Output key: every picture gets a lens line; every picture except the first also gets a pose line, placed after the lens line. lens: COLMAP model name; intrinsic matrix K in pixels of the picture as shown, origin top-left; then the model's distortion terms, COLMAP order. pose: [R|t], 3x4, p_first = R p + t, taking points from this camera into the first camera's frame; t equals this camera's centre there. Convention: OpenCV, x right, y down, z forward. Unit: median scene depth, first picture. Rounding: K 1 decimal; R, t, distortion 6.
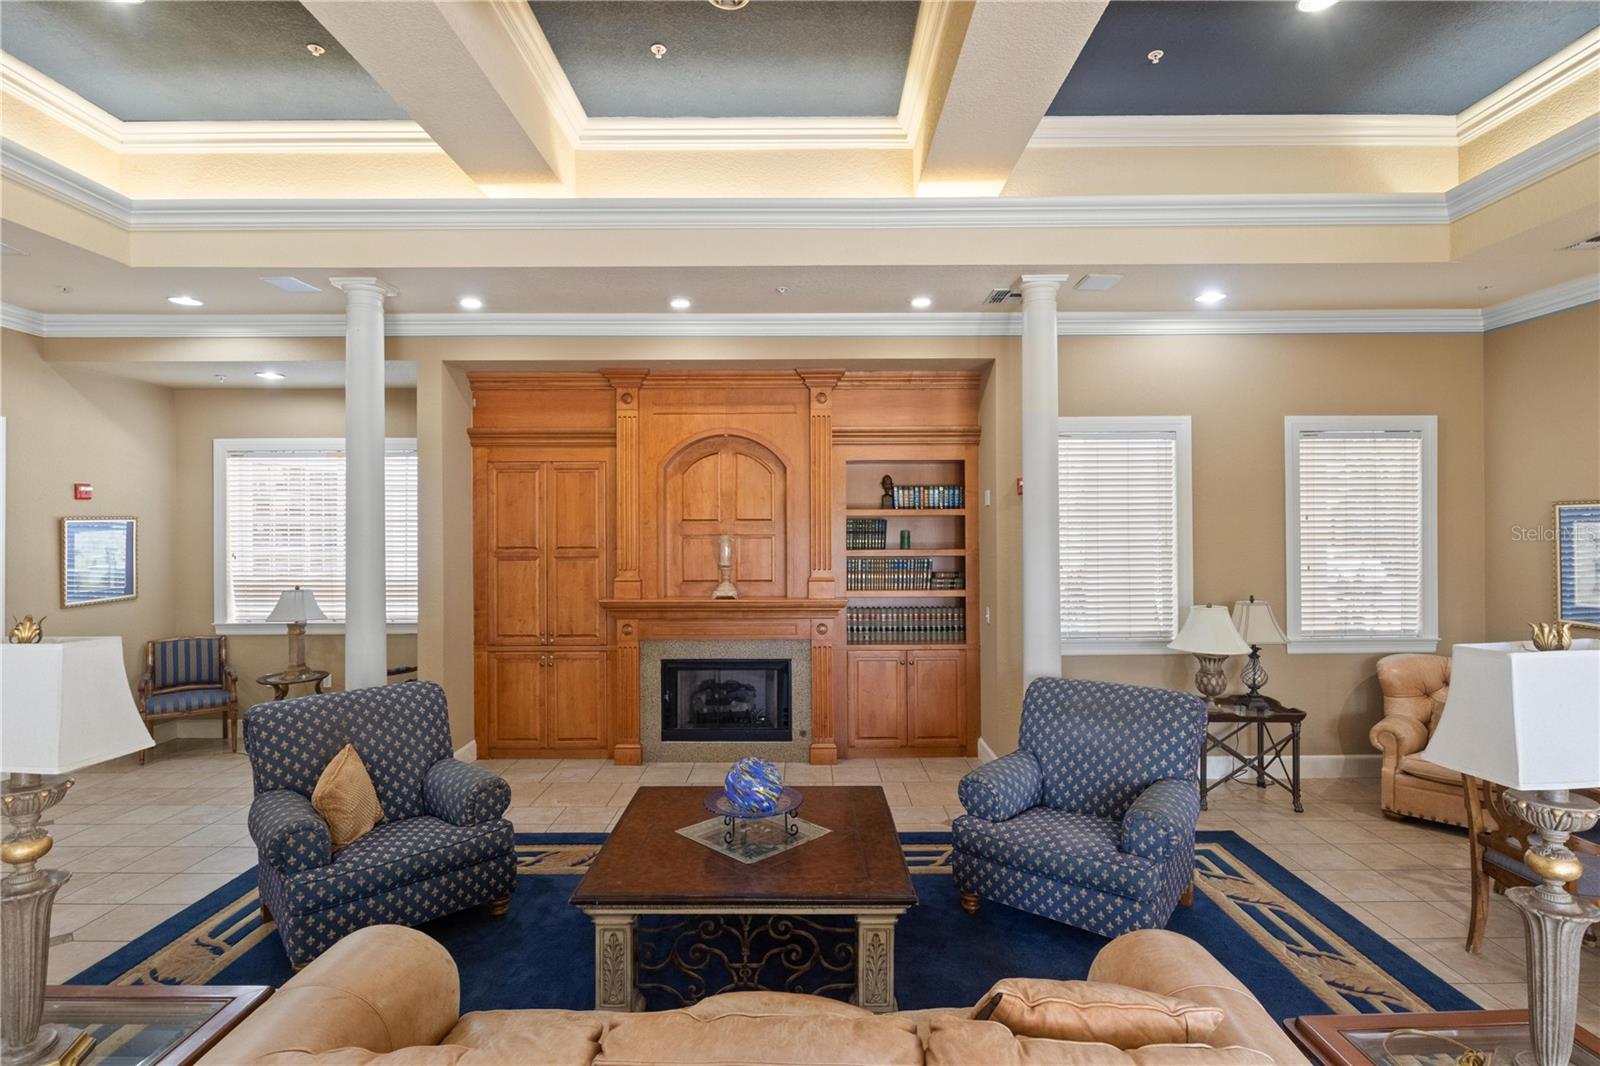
lens RADIAL K [[810.0, 0, 801.3], [0, 810.0, 528.3], [0, 0, 1]] dist [-0.004795, -0.000505]
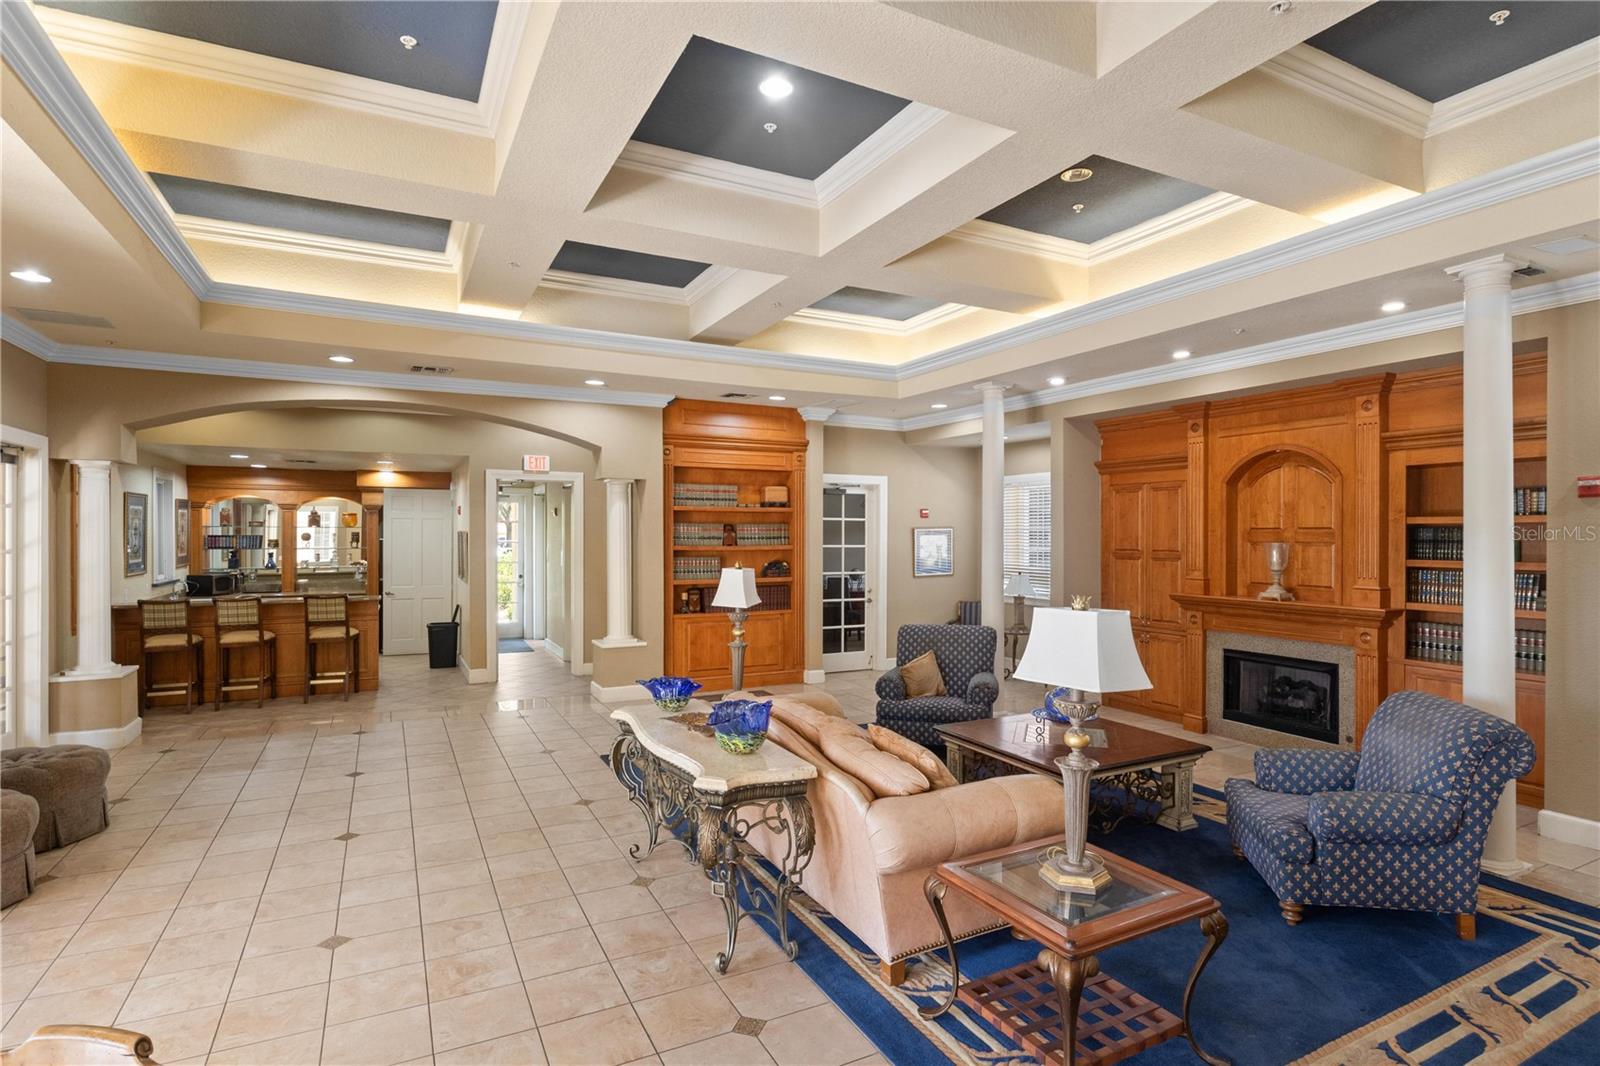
lens RADIAL K [[810.0, 0, 794.2], [0, 810.0, 537.1], [0, 0, 1]] dist [-0.004795, -0.000505]
pose [[0.451955, 0.007750, -0.892007, 0.584265], [-0.004859, 0.999969, 0.006226, -0.002169], [0.892027, 0.001521, 0.451979, -0.074843]]
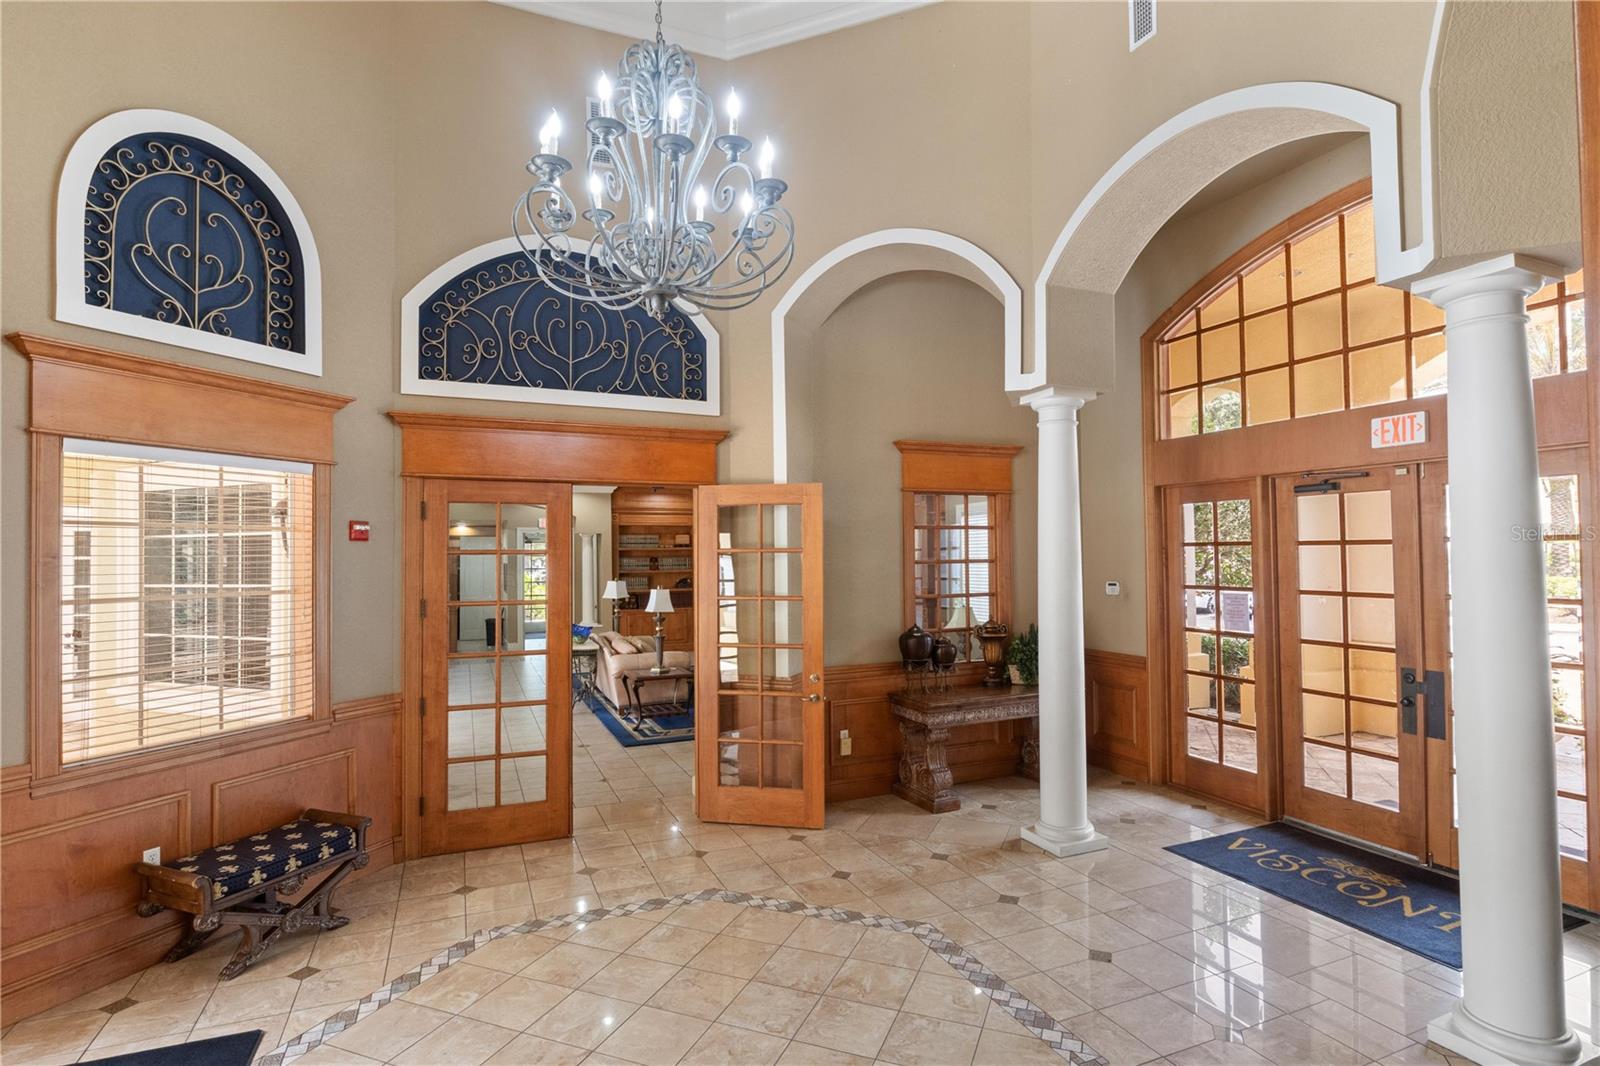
lens RADIAL K [[810.0, 0, 813.1], [0, 810.0, 536.8], [0, 0, 1]] dist [-0.004795, -0.000505]
pose [[0.392488, -0.030288, -0.919259, 5.035844], [0.010110, 0.999539, -0.028616, -0.008808], [0.919702, 0.001937, 0.392613, 0.016693]]
